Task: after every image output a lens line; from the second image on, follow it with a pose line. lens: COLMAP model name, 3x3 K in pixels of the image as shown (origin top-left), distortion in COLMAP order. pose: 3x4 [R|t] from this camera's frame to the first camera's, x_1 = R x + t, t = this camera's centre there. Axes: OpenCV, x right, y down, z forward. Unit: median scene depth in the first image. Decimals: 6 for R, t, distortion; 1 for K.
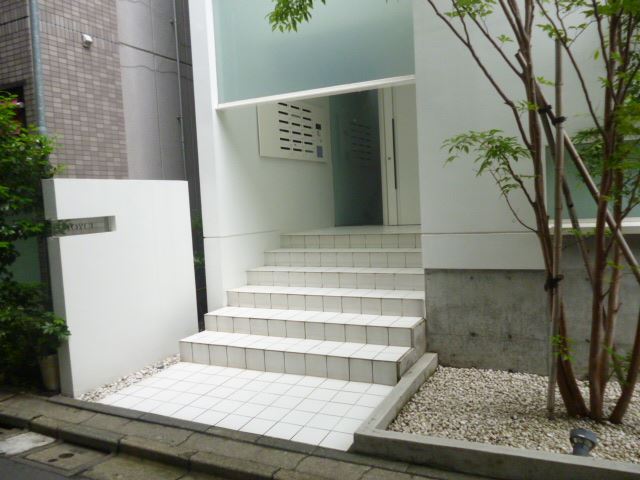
lens RADIAL K [[520.4, 0, 319.6], [0, 520.4, 238.3], [0, 0, 1]] dist [-0.046079, 0.008340]
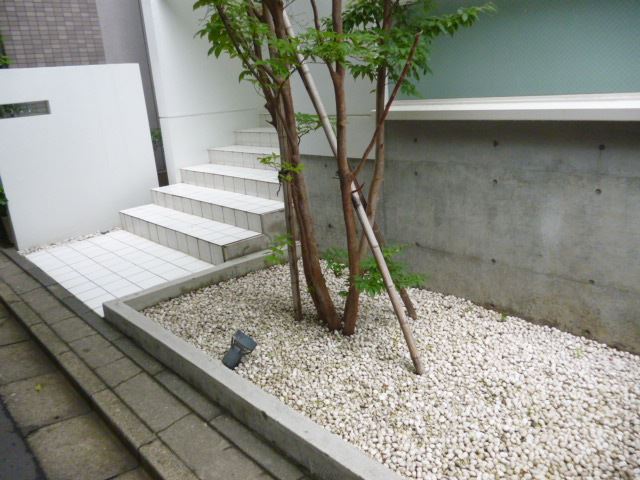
lens RADIAL K [[520.4, 0, 320.3], [0, 520.4, 241.0], [0, 0, 1]] dist [-0.046079, 0.008340]
pose [[0.928390, 0.088966, -0.360800, 0.508825], [0.001836, 0.969809, 0.243859, -0.014690], [0.371602, -0.227059, 0.900198, 0.112049]]
